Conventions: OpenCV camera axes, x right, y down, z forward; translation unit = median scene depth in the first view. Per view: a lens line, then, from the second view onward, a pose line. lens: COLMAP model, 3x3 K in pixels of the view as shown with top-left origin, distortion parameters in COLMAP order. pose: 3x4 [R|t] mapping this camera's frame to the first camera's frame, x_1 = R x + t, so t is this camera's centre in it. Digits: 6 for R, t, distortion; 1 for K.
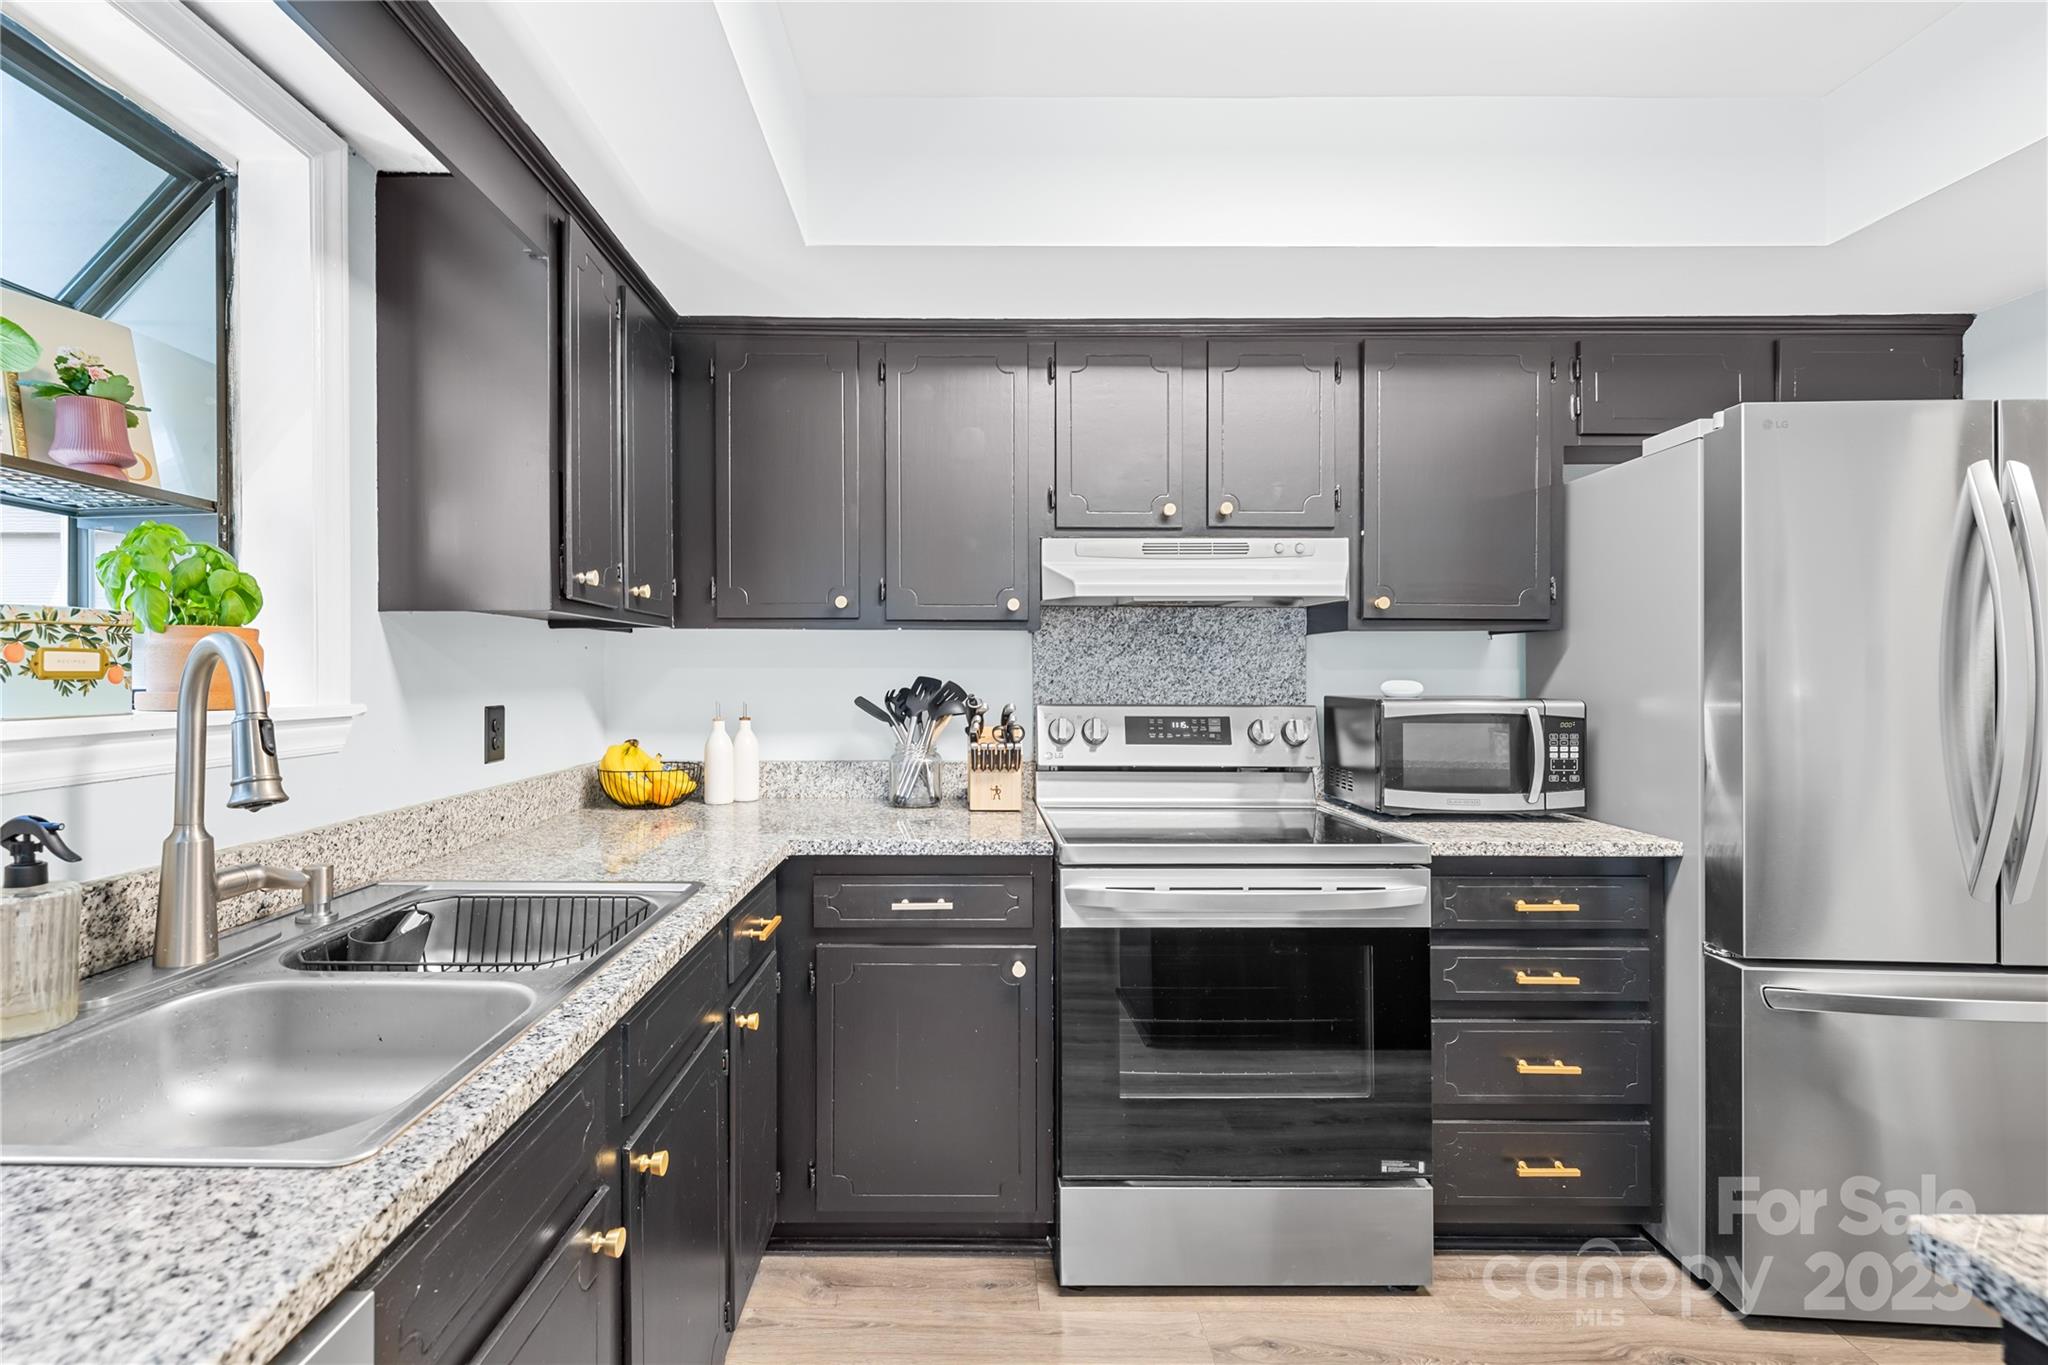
lens RADIAL K [[874.9, 0, 985.6], [0, 874.9, 675.7], [0, 0, 1]] dist [-0.027405, -0.000115]
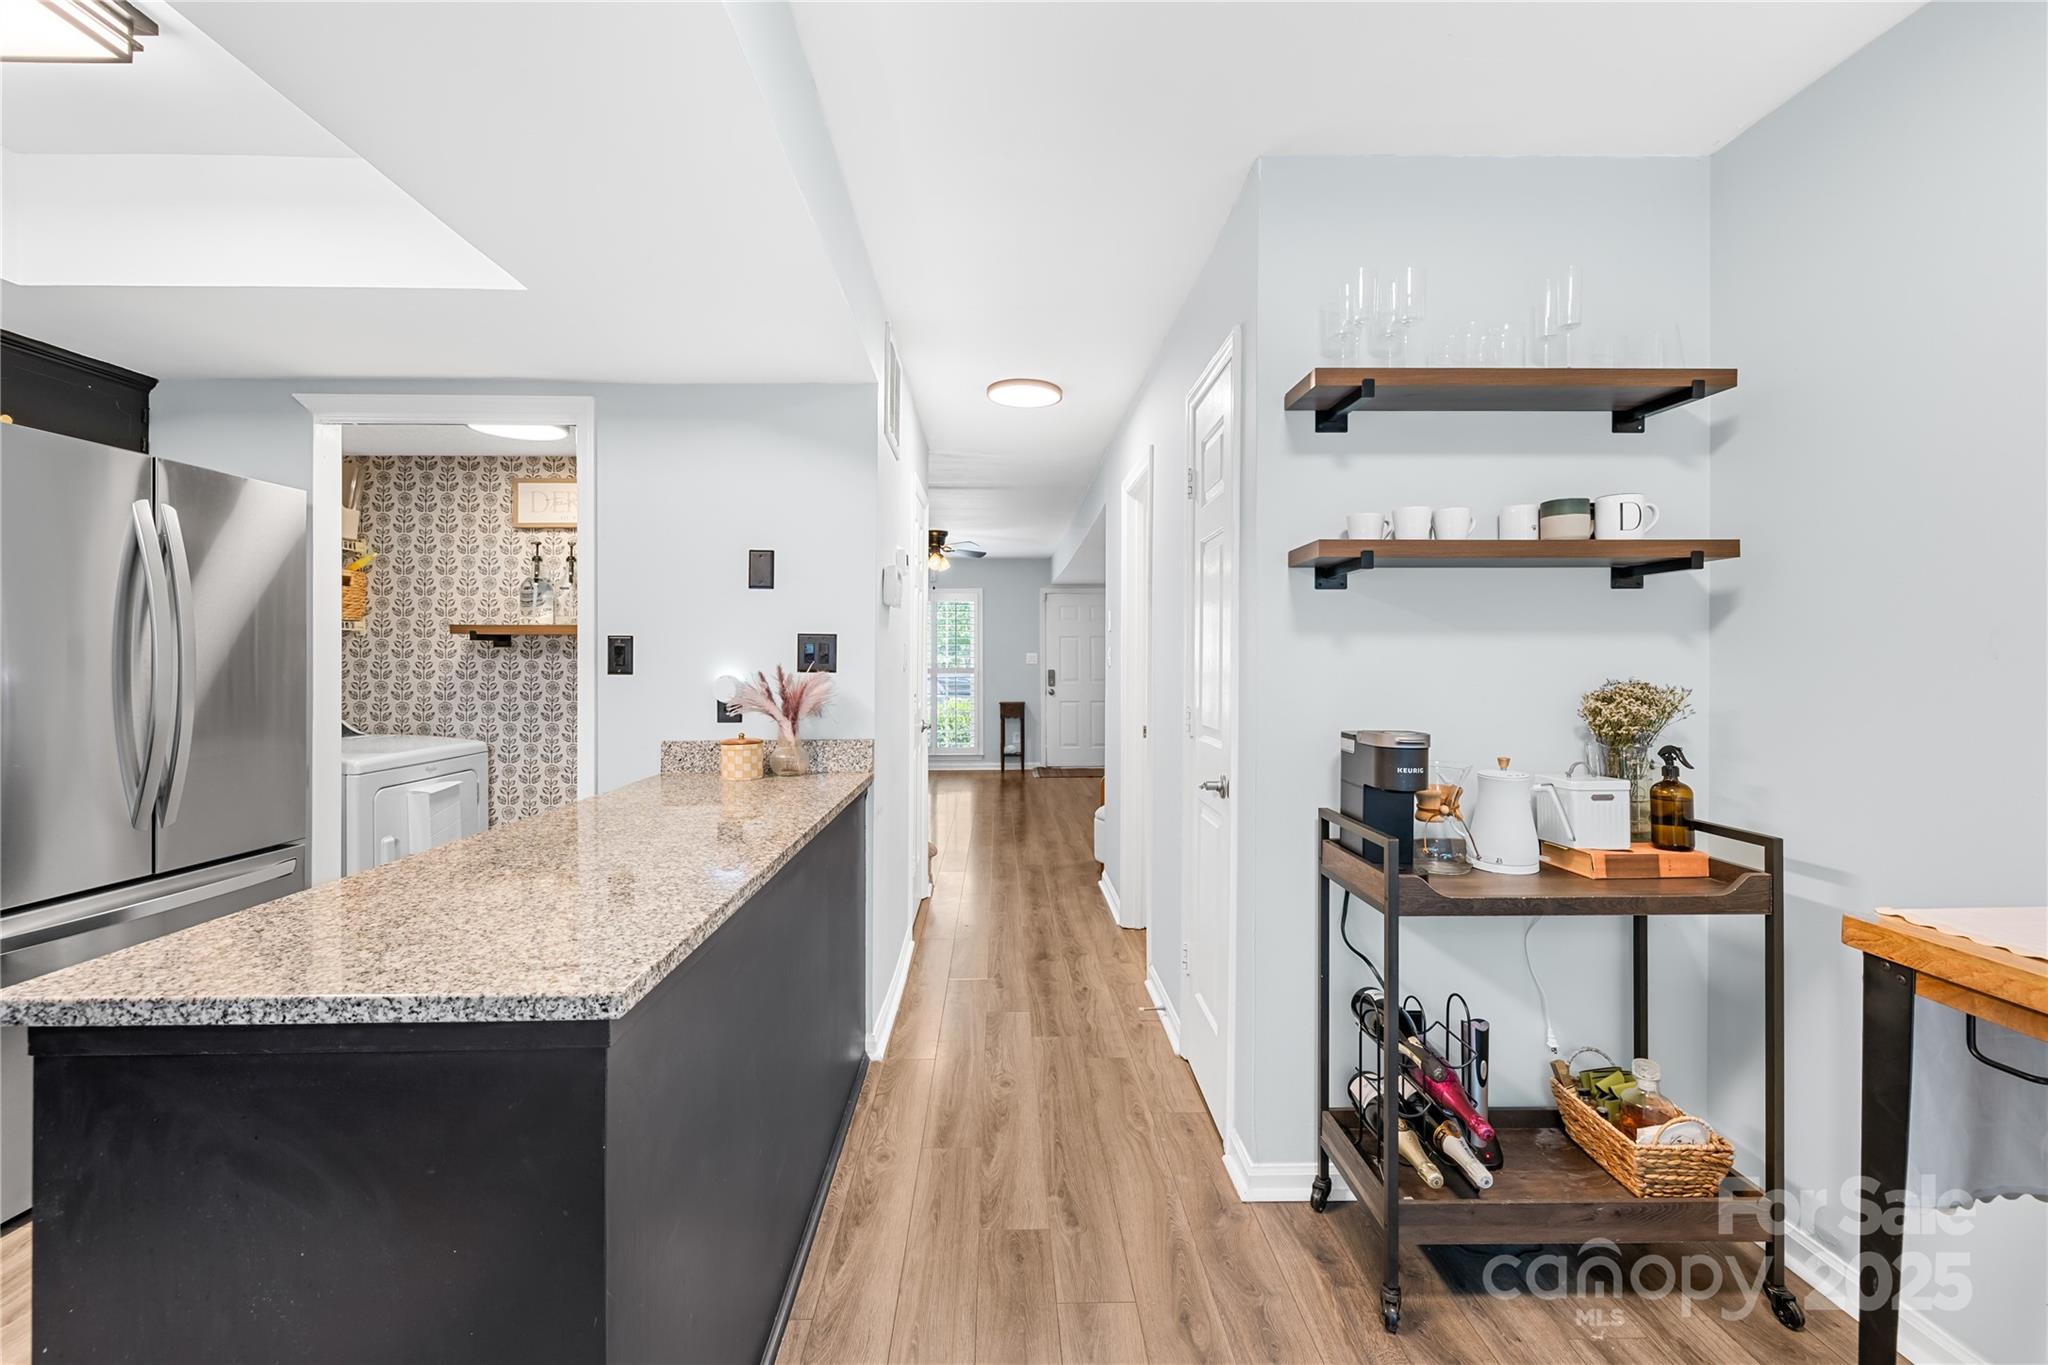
lens RADIAL K [[863.6, 0, 1021.7], [0, 863.6, 654.0], [0, 0, 1]] dist [-0.001197, -0.000139]
pose [[-0.022675, 0.004729, 0.999732, -0.148405], [0.003939, 0.999981, -0.004641, 0.000570], [-0.999735, 0.003832, -0.022694, -0.252526]]
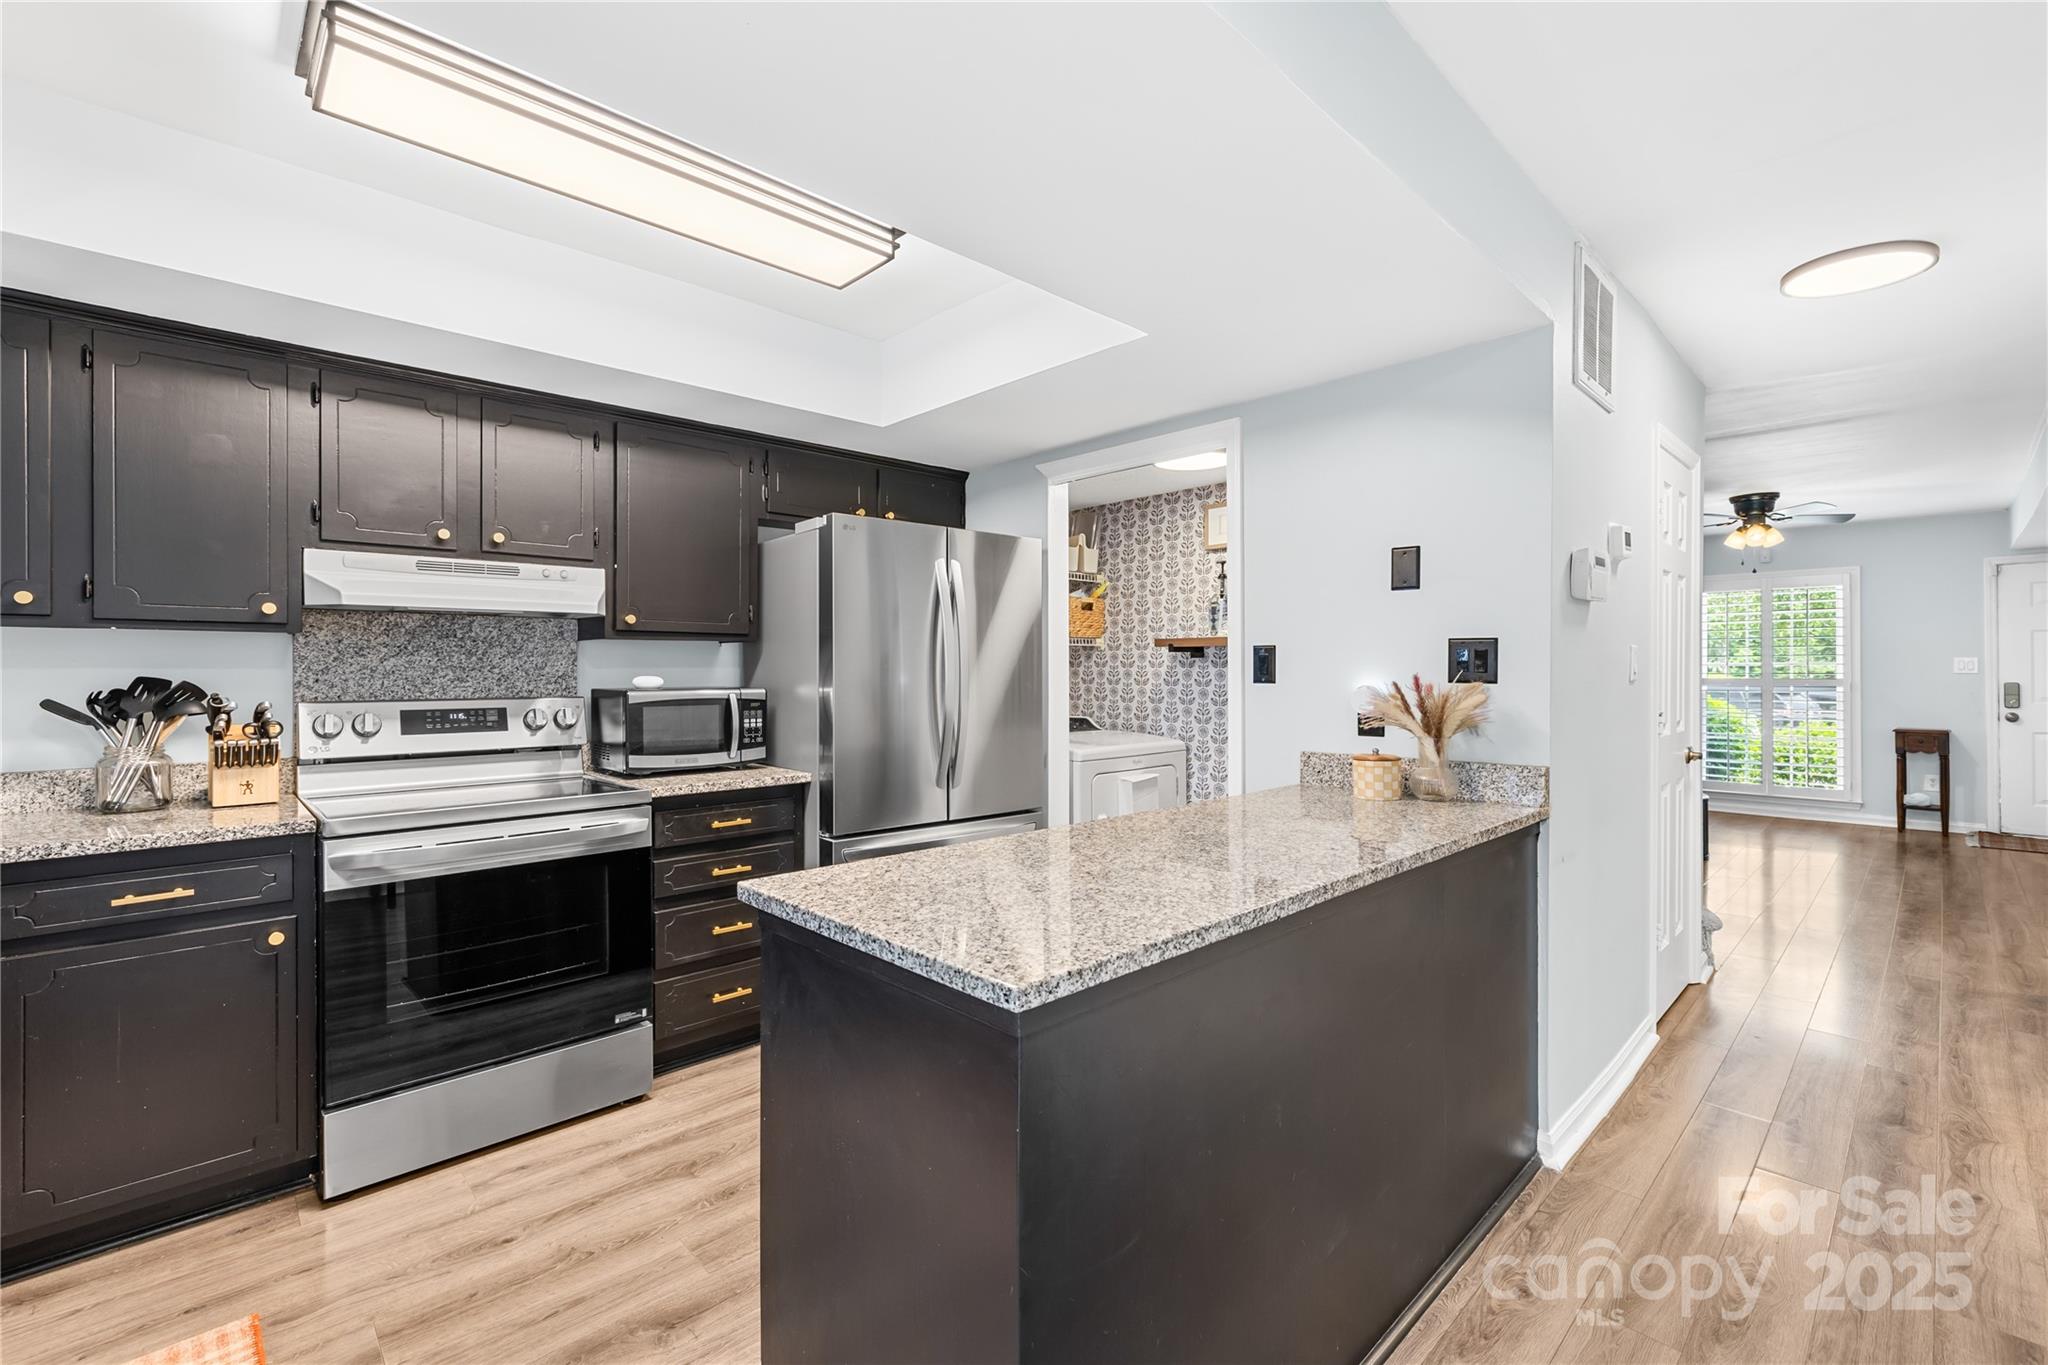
lens RADIAL K [[867.1, 0, 1027.0], [0, 867.1, 664.1], [0, 0, 1]] dist [-0.000102, -0.000101]
pose [[0.729583, 0.000248, 0.683892, -0.016665], [0.006968, 0.999945, -0.007796, 0.001217], [-0.683857, 0.010453, 0.729542, -0.398183]]
